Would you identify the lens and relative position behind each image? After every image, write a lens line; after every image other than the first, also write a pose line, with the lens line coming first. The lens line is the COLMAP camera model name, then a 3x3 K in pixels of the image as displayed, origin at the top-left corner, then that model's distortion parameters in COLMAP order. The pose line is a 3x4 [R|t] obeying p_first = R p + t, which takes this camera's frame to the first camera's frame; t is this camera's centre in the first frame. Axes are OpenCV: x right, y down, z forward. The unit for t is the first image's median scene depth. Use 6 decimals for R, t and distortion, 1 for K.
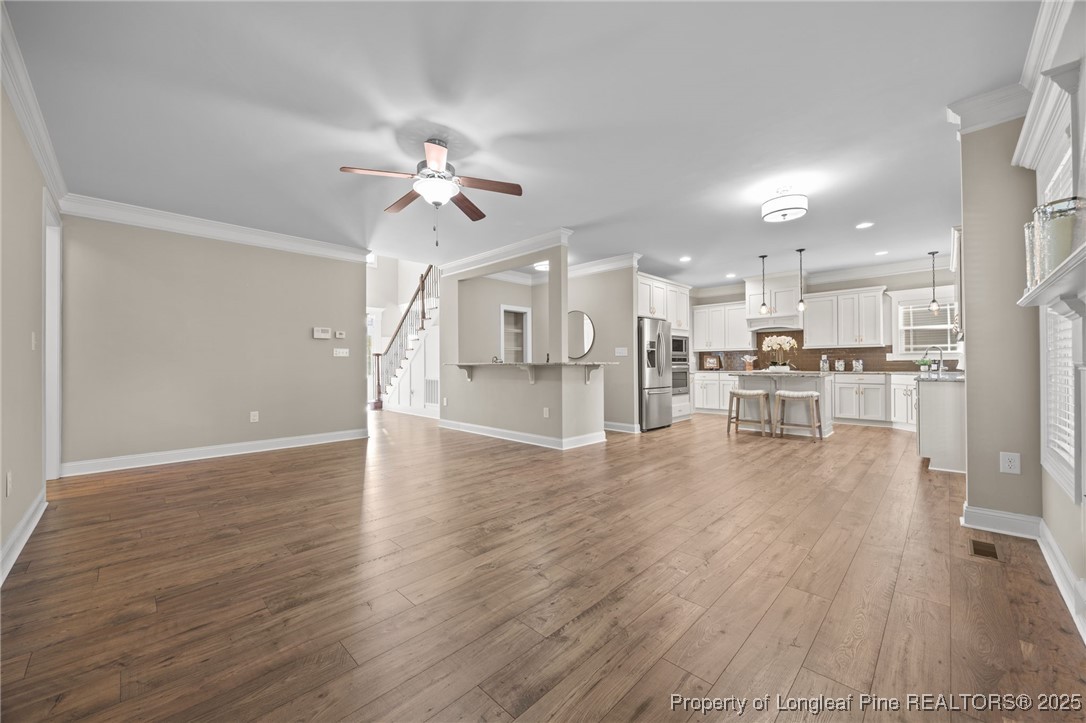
lens RADIAL K [[413.1, 0, 548.5], [0, 413.1, 359.1], [0, 0, 1]] dist [-0.002652, -0.000494]
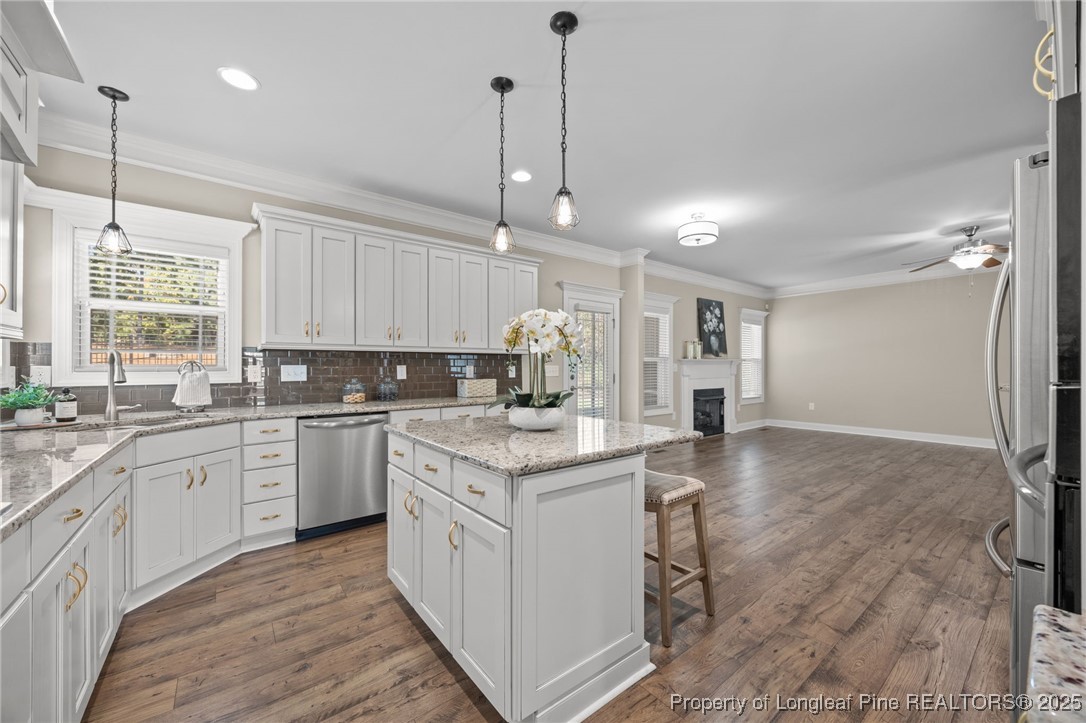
lens RADIAL K [[413.1, 0, 548.0], [0, 413.1, 365.5], [0, 0, 1]] dist [-0.002652, -0.000494]
pose [[-0.990926, 0.008960, 0.134106, 0.456301], [0.006937, 0.999855, -0.015549, -0.008249], [-0.134226, -0.014478, -0.990845, 1.178889]]
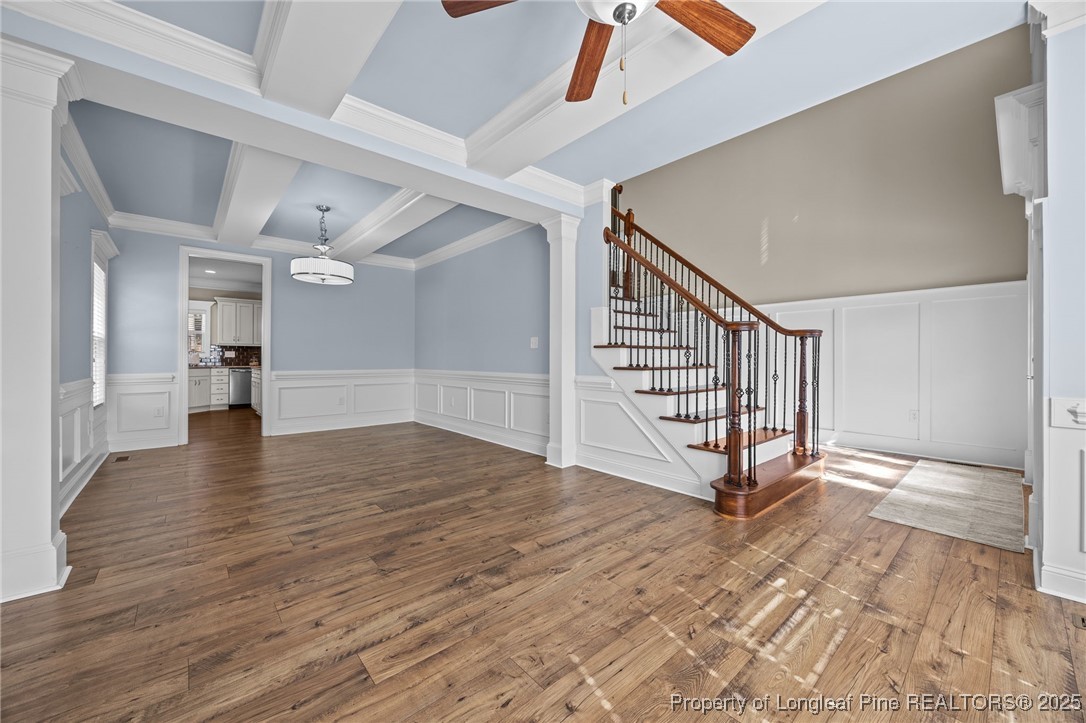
lens RADIAL K [[413.1, 0, 545.2], [0, 413.1, 360.5], [0, 0, 1]] dist [-0.002652, -0.000494]
pose [[-0.996880, 0.004163, 0.078821, -0.285490], [0.003750, 0.999978, -0.005380, 0.022065], [-0.078841, -0.005068, -0.996874, 1.967551]]
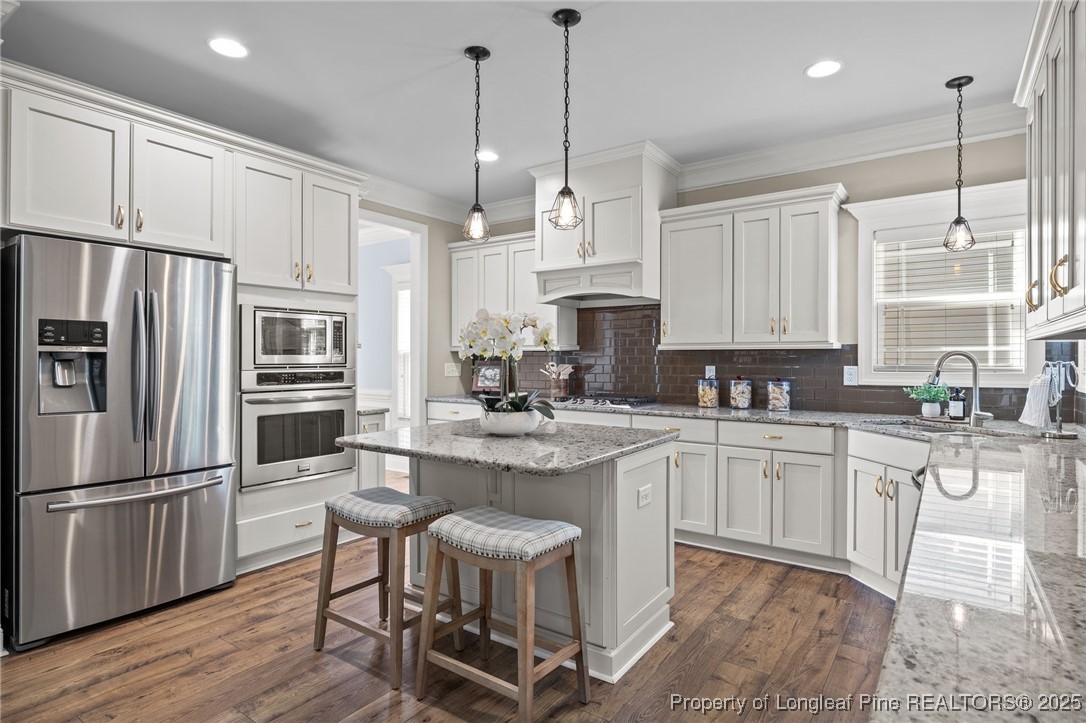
lens RADIAL K [[571.0, 0, 551.8], [0, 571.0, 359.2], [0, 0, 1]] dist [-0.013552, 0.002086]
pose [[0.986618, 0.009334, 0.162779, 0.467463], [-0.011348, 0.999870, 0.011447, -0.023249], [-0.162651, -0.013141, 0.986596, 0.524512]]
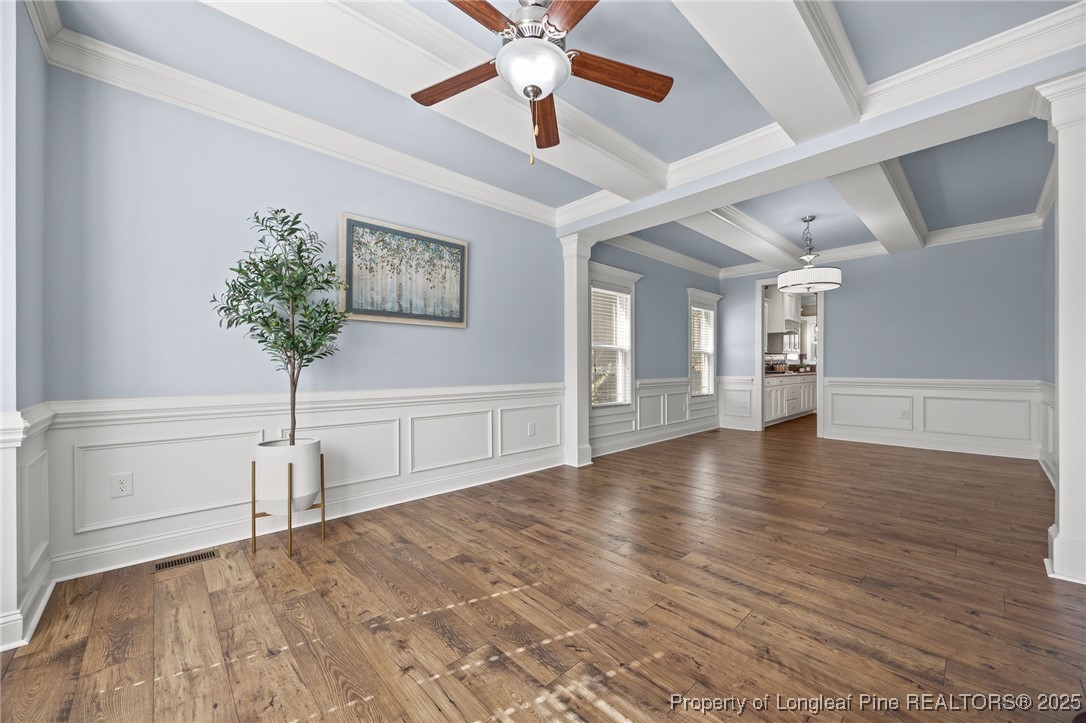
lens RADIAL K [[413.1, 0, 549.2], [0, 413.1, 369.6], [0, 0, 1]] dist [-0.002652, -0.000494]
pose [[0.037550, -0.001530, 0.999294, -0.567208], [-0.005717, 0.999982, 0.001746, 0.022261], [-0.999278, -0.005779, 0.037541, 1.740937]]
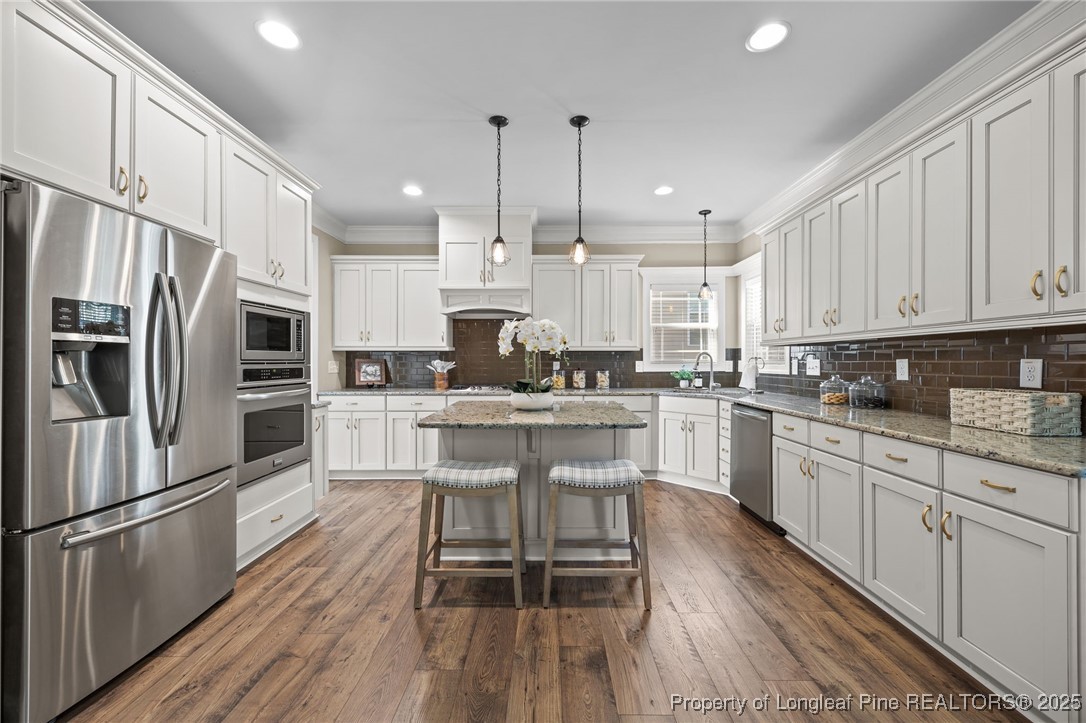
lens RADIAL K [[421.7, 0, 546.8], [0, 421.7, 360.3], [0, 0, 1]] dist [-0.002156, -0.000836]
pose [[0.721533, 0.007419, 0.692340, 0.248316], [-0.012256, 0.999923, 0.002058, -0.014314], [-0.692271, -0.009970, 0.721568, 0.614950]]
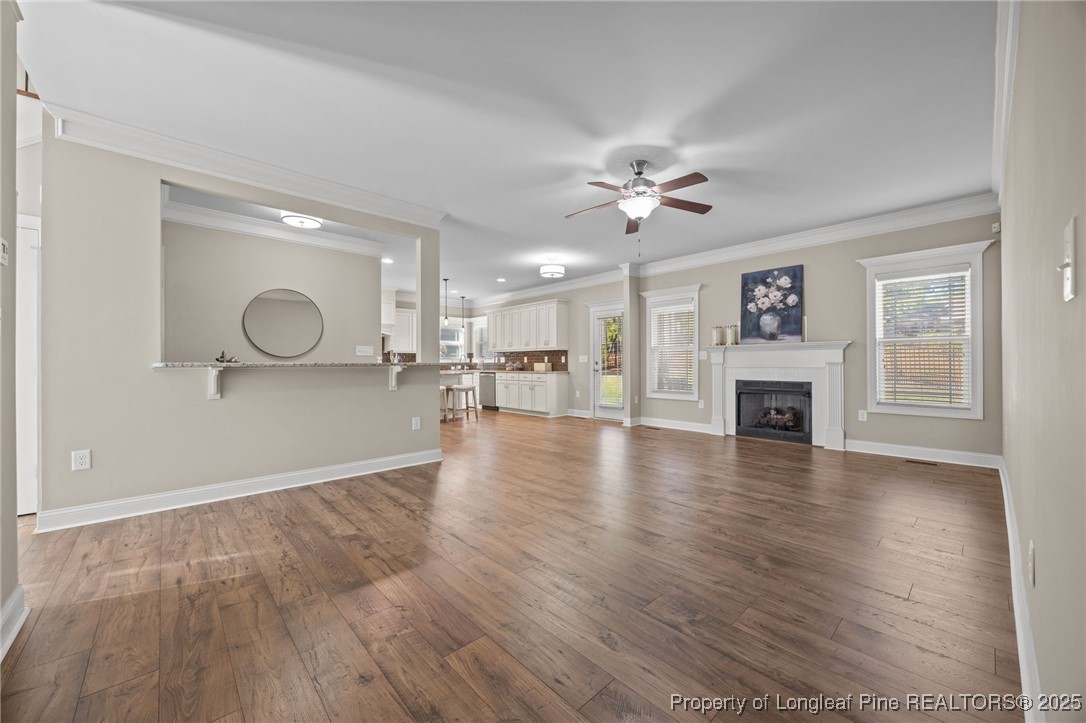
lens RADIAL K [[413.1, 0, 547.2], [0, 413.1, 360.1], [0, 0, 1]] dist [-0.002652, -0.000494]
pose [[0.048718, 0.013397, 0.998723, -0.615687], [-0.008397, 0.999880, -0.013003, 0.009149], [-0.998777, -0.007752, 0.048825, 0.528898]]
